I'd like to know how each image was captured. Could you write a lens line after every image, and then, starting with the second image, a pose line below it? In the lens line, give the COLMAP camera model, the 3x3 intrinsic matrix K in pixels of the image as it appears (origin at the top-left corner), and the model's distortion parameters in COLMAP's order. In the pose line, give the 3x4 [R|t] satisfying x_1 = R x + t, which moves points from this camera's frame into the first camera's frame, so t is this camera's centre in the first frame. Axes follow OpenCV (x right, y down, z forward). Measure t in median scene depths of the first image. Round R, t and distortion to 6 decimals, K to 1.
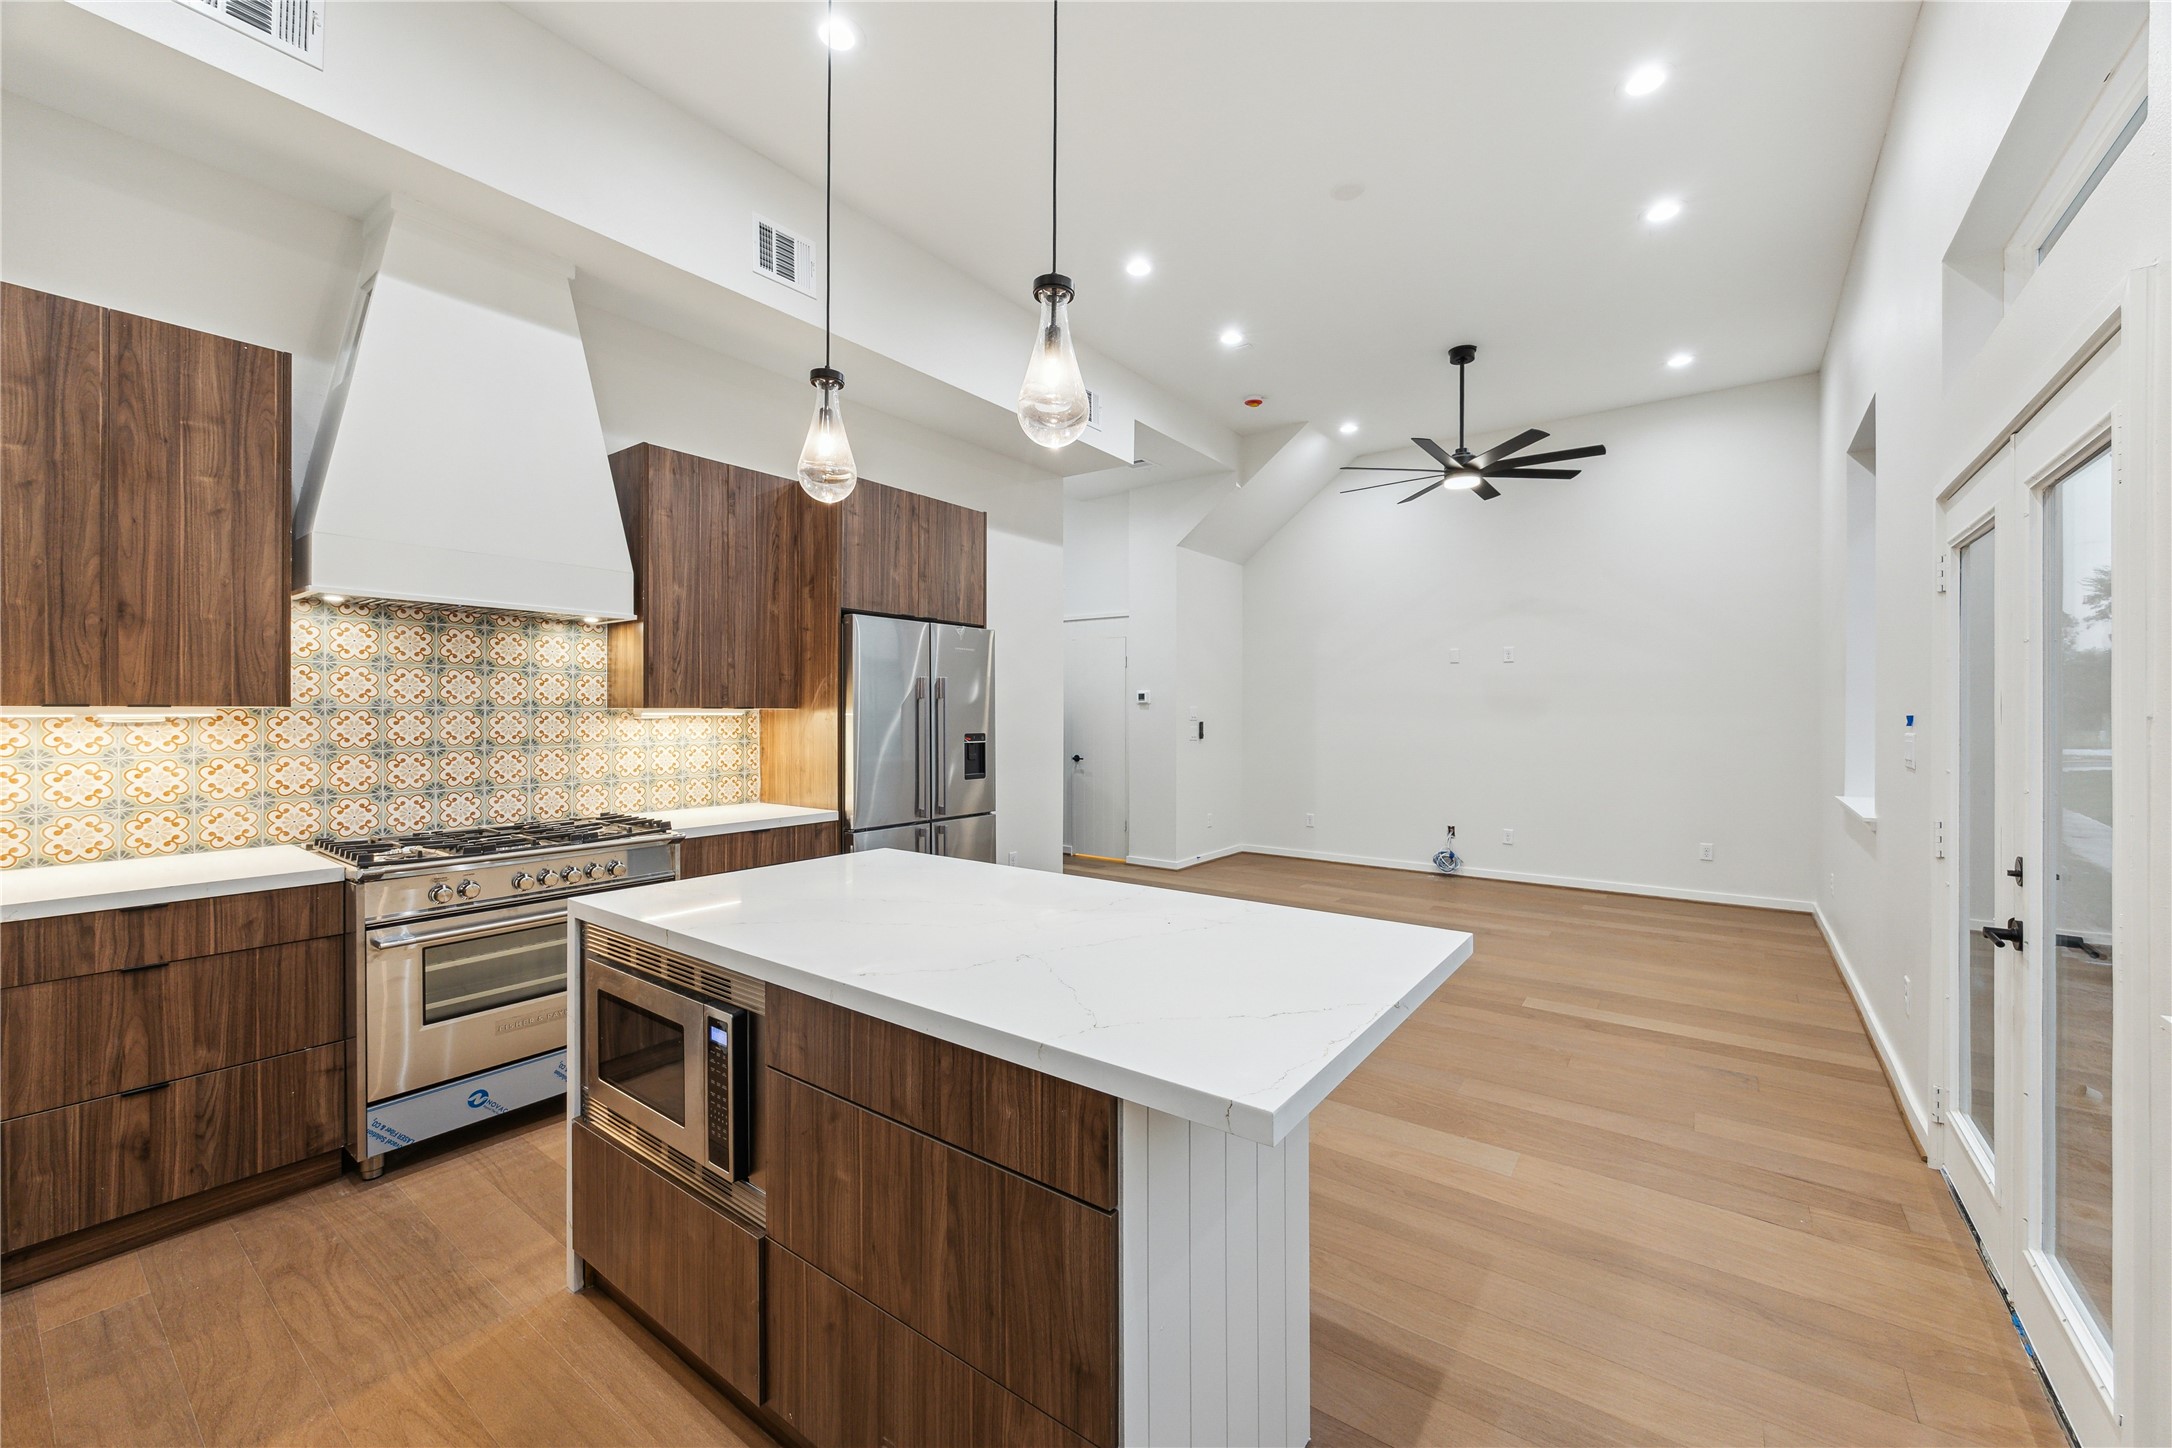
lens RADIAL K [[829.8, 0, 1096.6], [0, 829.8, 713.7], [0, 0, 1]] dist [-0.002935, -0.000273]
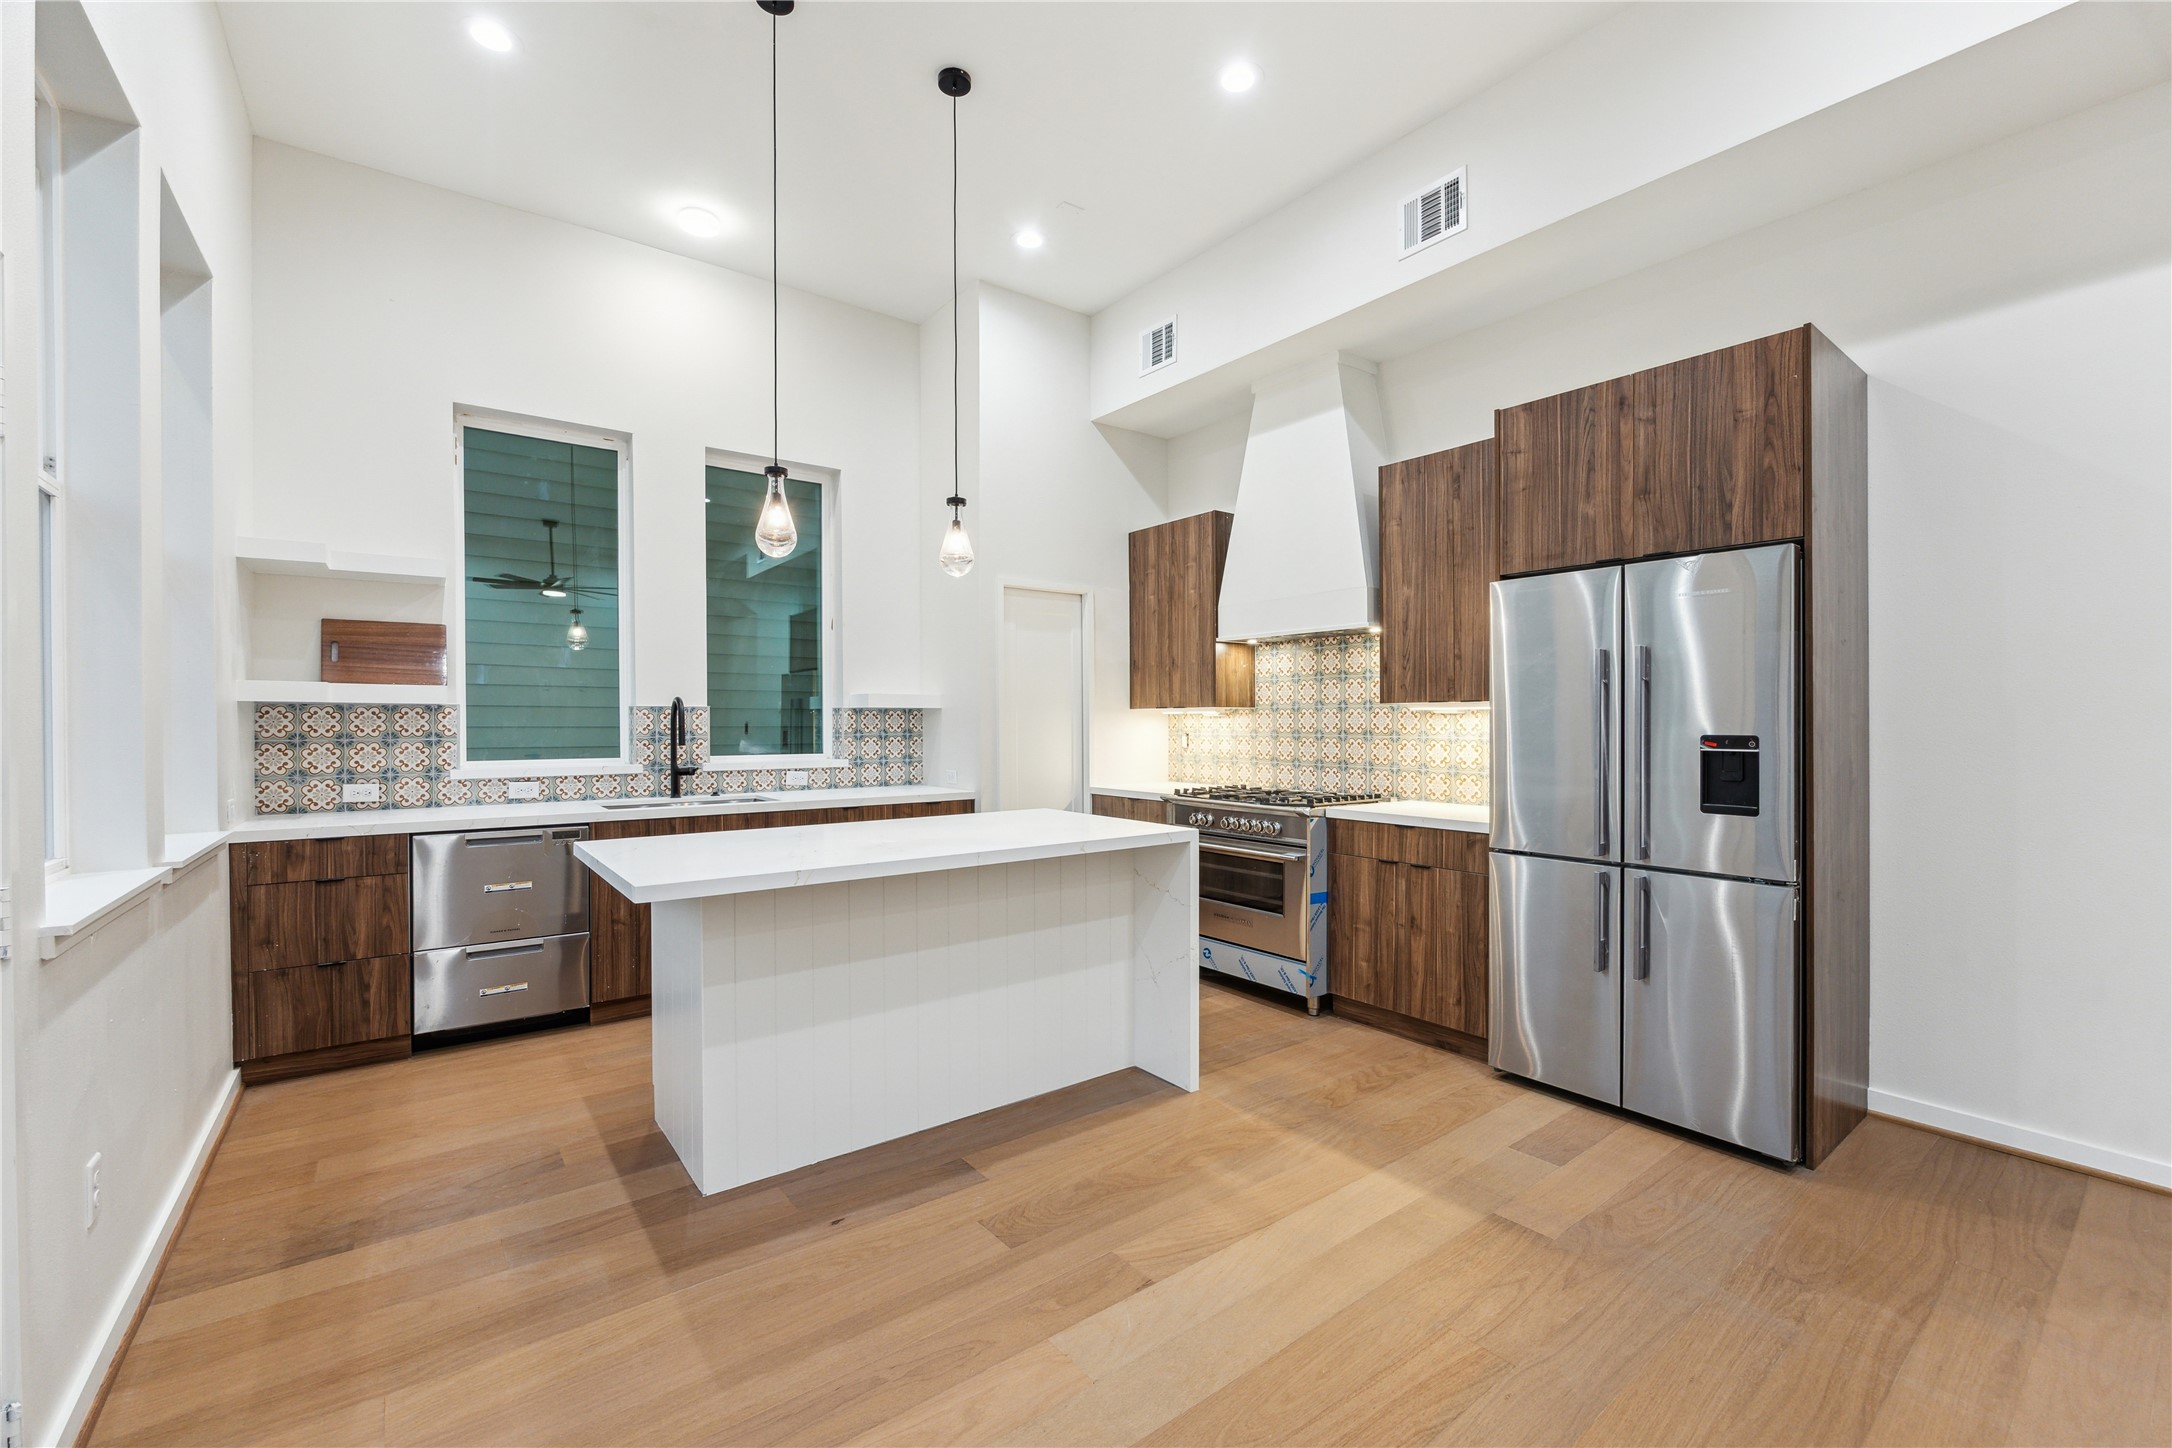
lens RADIAL K [[883.7, 0, 1086.0], [0, 883.7, 724.0], [0, 0, 1]] dist [-0.012872, 0.000152]
pose [[-0.269197, 0.002961, -0.963081, 0.697557], [0.002628, 0.999994, 0.002340, 0.016552], [0.963082, -0.001901, -0.269203, 0.919607]]
